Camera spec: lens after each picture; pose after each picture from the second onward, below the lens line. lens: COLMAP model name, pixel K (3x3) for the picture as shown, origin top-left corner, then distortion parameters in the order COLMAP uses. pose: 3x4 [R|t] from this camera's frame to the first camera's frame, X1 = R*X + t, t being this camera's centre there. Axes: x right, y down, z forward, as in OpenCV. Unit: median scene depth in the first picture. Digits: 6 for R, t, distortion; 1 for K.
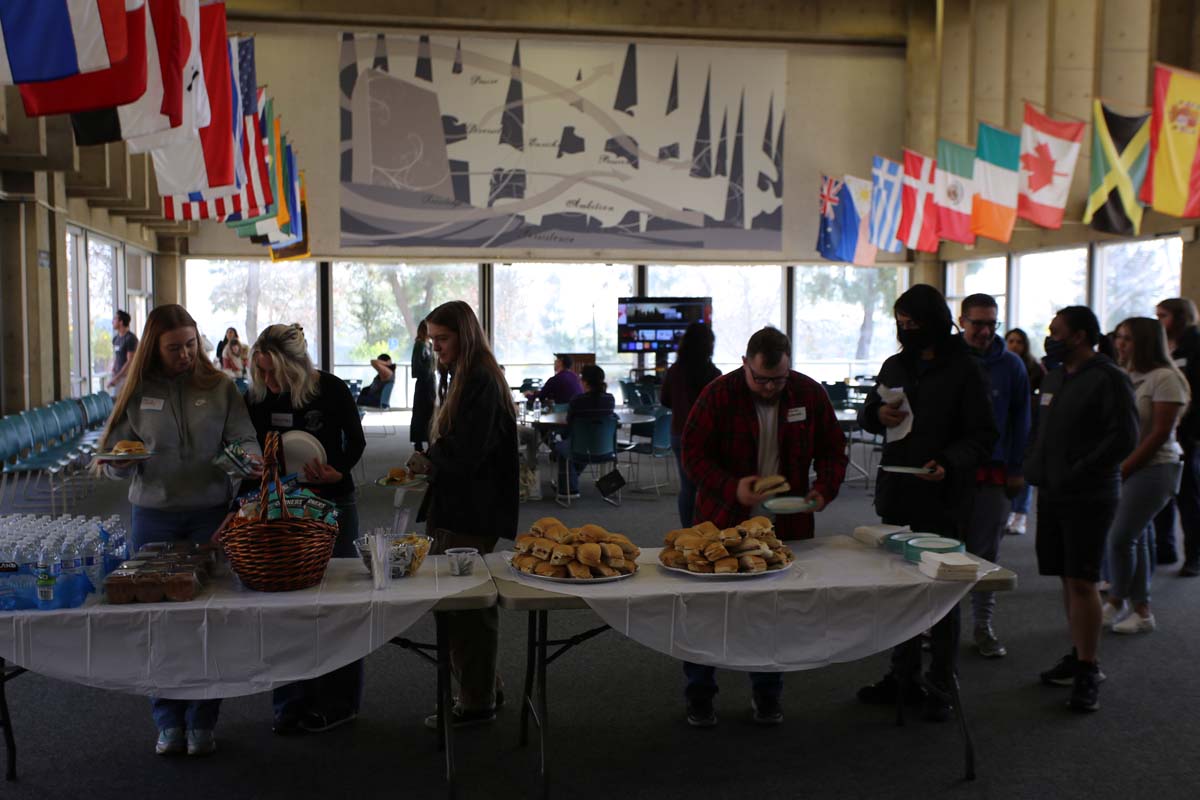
lens RADIAL K [[1228.0, 0, 582.1], [0, 1228.0, 398.3], [0, 0, 1]] dist [0.003516, 0.121465]
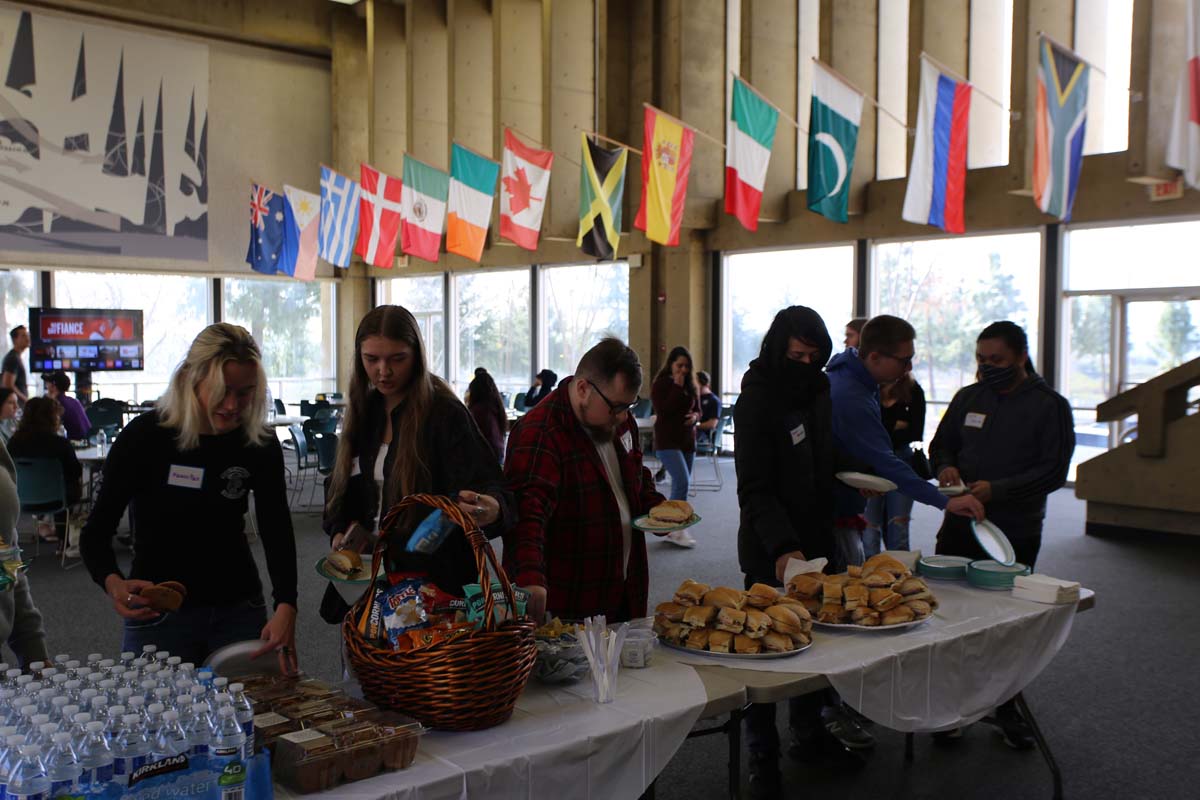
lens RADIAL K [[1228.0, 0, 582.1], [0, 1228.0, 398.3], [0, 0, 1]] dist [0.003516, 0.121465]
pose [[0.847630, -0.022120, 0.530127, -0.096313], [0.029121, 0.999564, -0.004855, -0.003733], [-0.529788, 0.019553, 0.847904, 0.066339]]
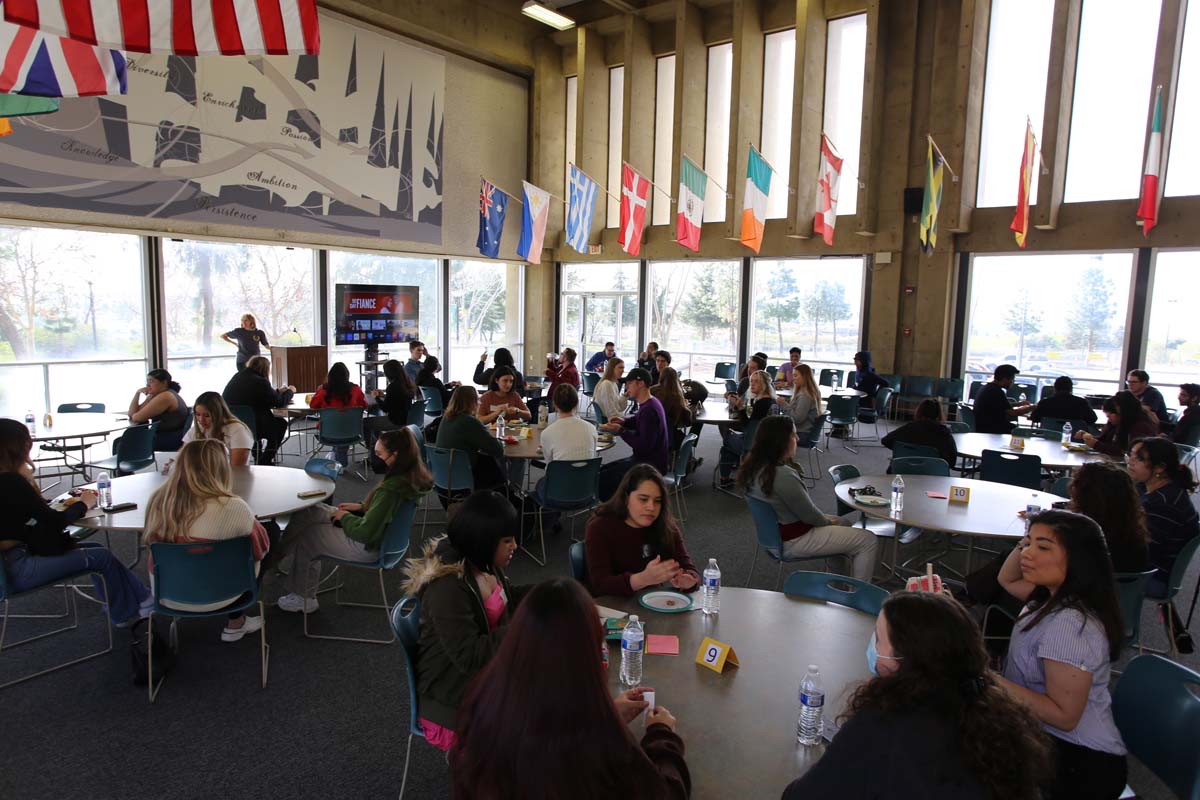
lens RADIAL K [[760.5, 0, 584.1], [0, 760.5, 396.8], [0, 0, 1]] dist [-0.059559, 0.059355]
pose [[0.746463, -0.063028, 0.662435, -0.201780], [0.016716, 0.996966, 0.076022, -0.036082], [-0.665217, -0.045674, 0.745252, 0.426674]]
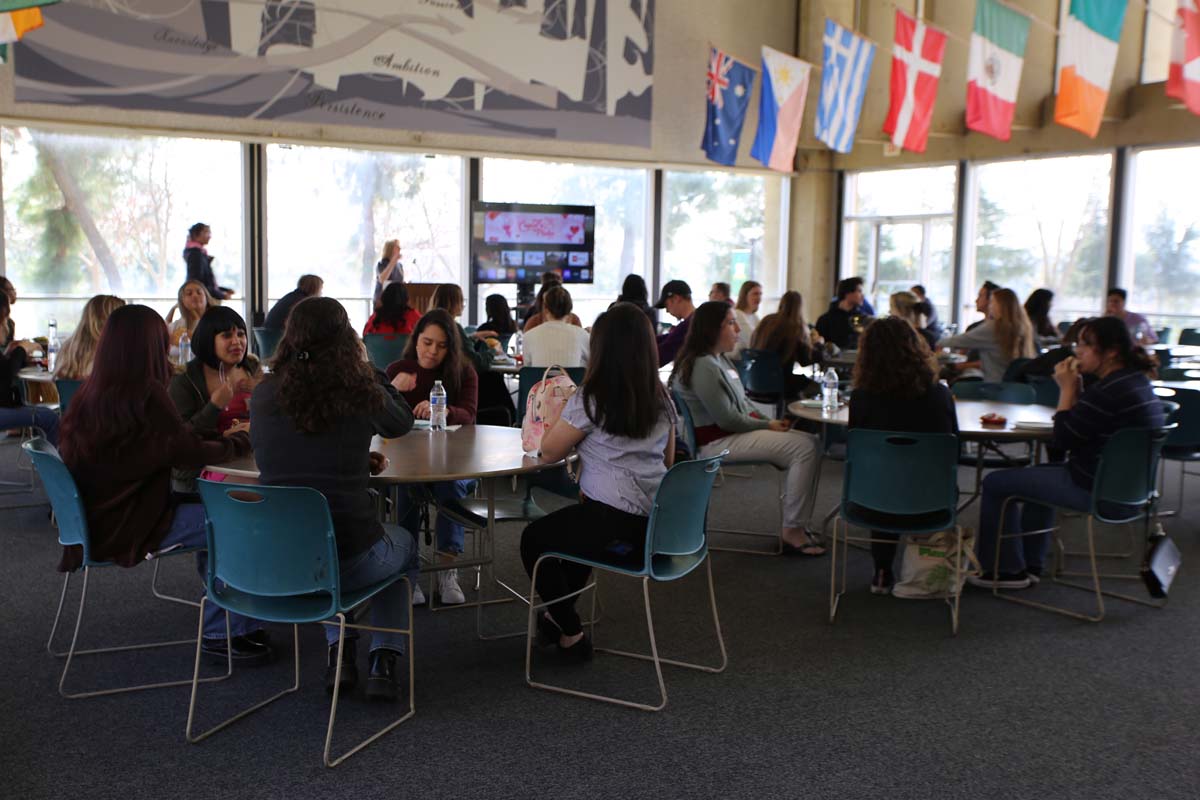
lens RADIAL K [[1301.3, 0, 584.6], [0, 1301.3, 395.5], [0, 0, 1]] dist [0.032845, 0.045512]
pose [[0.933311, -0.020563, 0.358479, -0.166157], [0.003295, 0.998807, 0.048714, -0.009236], [-0.359053, -0.044284, 0.932266, 0.282695]]
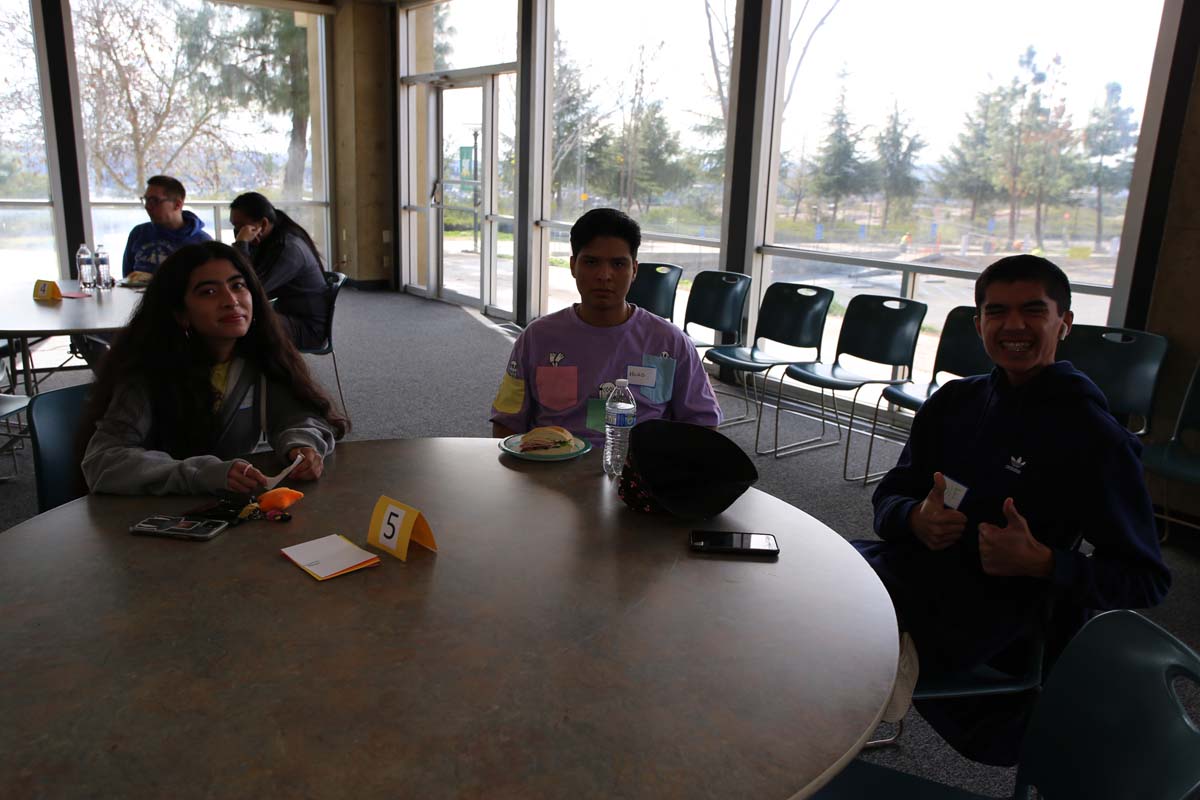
lens RADIAL K [[947.0, 0, 587.5], [0, 947.0, 403.4], [0, 0, 1]] dist [-0.049603, 0.088371]
pose [[0.891037, -0.083777, 0.446132, 0.184399], [-0.004481, 0.981150, 0.193196, -0.025633], [-0.453908, -0.174144, 0.873866, 0.613048]]
